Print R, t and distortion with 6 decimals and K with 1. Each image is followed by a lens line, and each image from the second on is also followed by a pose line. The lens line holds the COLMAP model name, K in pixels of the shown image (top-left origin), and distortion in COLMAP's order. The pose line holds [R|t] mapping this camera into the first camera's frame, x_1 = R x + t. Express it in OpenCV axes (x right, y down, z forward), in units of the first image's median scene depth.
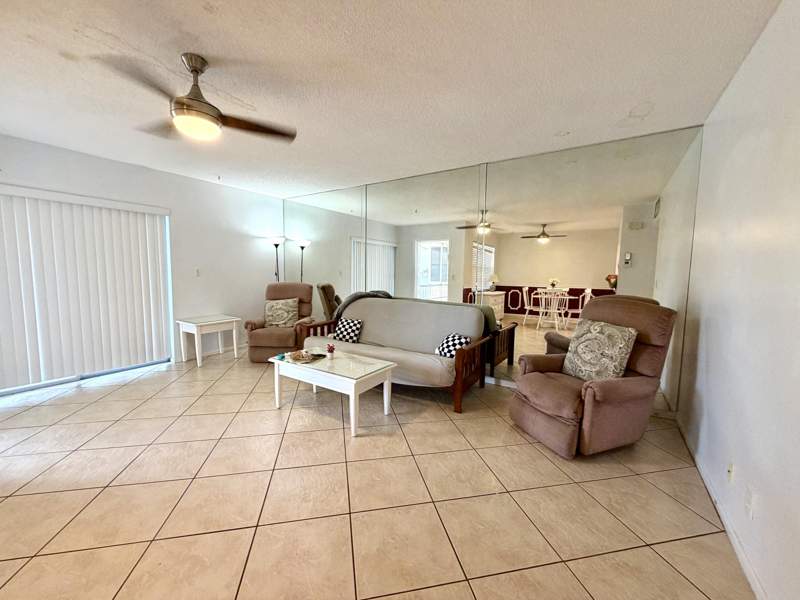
lens RADIAL K [[320.2, 0, 396.6], [0, 320.2, 300.5], [0, 0, 1]] dist [0.000031, -0.000327]
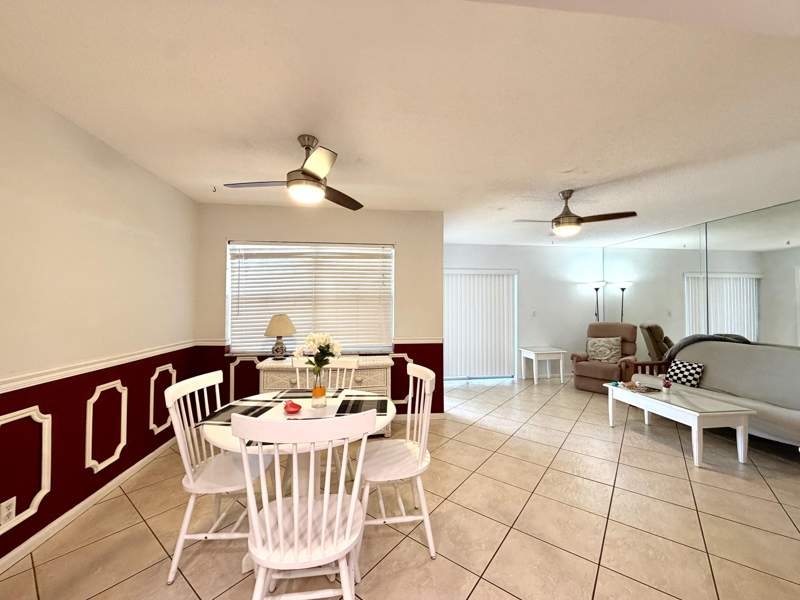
lens RADIAL K [[320.2, 0, 396.6], [0, 320.2, 300.5], [0, 0, 1]] dist [0.000031, -0.000327]
pose [[0.649704, -0.028206, -0.759664, 0.026489], [-0.058341, 0.994514, -0.086822, 0.008128], [0.757946, 0.100728, 0.644494, -0.315042]]
